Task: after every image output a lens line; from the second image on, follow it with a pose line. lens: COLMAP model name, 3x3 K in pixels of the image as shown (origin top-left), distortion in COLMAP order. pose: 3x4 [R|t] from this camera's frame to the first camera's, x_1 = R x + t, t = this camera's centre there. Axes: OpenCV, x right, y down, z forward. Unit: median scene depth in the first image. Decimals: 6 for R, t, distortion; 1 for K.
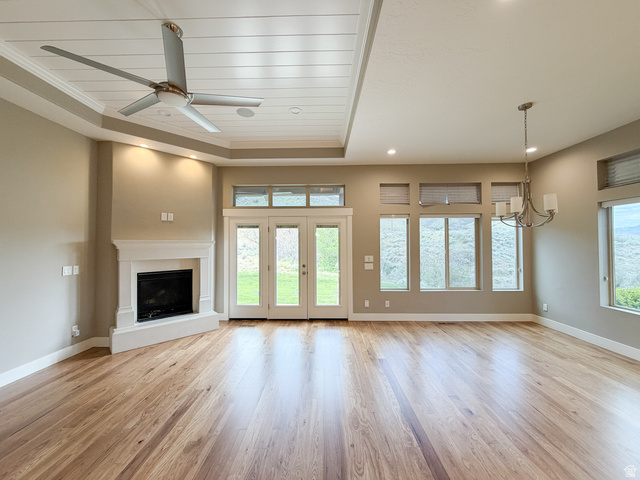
lens RADIAL K [[254.6, 0, 319.0], [0, 254.6, 240.3], [0, 0, 1]] dist [0.000727, 0.000060]
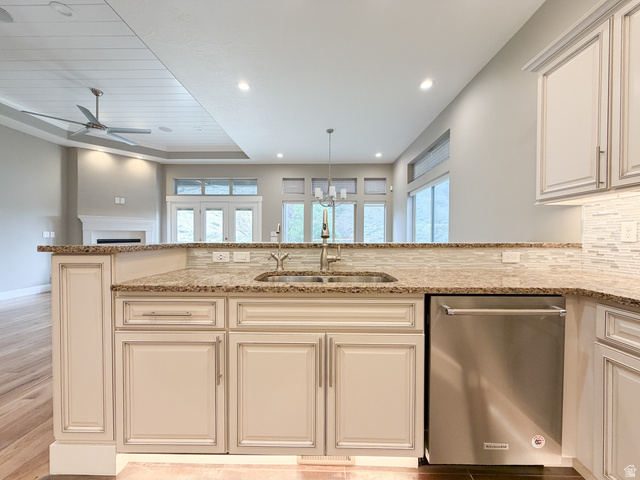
lens RADIAL K [[254.6, 0, 319.0], [0, 254.6, 240.3], [0, 0, 1]] dist [0.000727, 0.000060]
pose [[0.999966, 0.007195, 0.004017, 0.494425], [-0.007308, 0.999558, 0.028826, 0.076670], [-0.003808, -0.028854, 0.999576, -0.411262]]
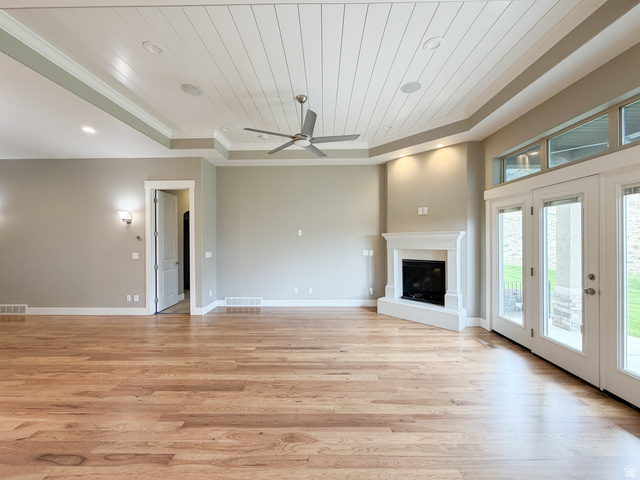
lens RADIAL K [[254.6, 0, 319.0], [0, 254.6, 240.3], [0, 0, 1]] dist [0.000727, 0.000060]
pose [[0.004886, 0.006262, -0.999968, 0.495375], [0.021692, 0.999744, 0.006366, 0.017665], [0.999753, -0.021722, 0.004749, 0.541960]]
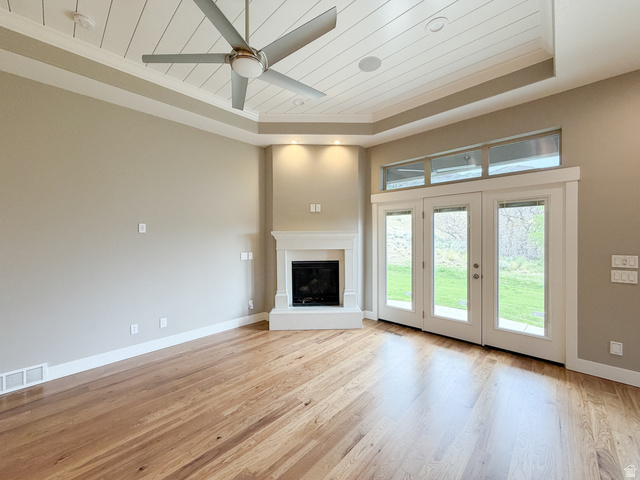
lens RADIAL K [[254.6, 0, 319.0], [0, 254.6, 240.3], [0, 0, 1]] dist [0.000727, 0.000060]
pose [[0.739002, 0.008034, -0.673655, 0.101200], [0.014671, 0.999500, 0.028014, 0.008577], [0.673544, -0.030585, 0.738514, 0.251635]]
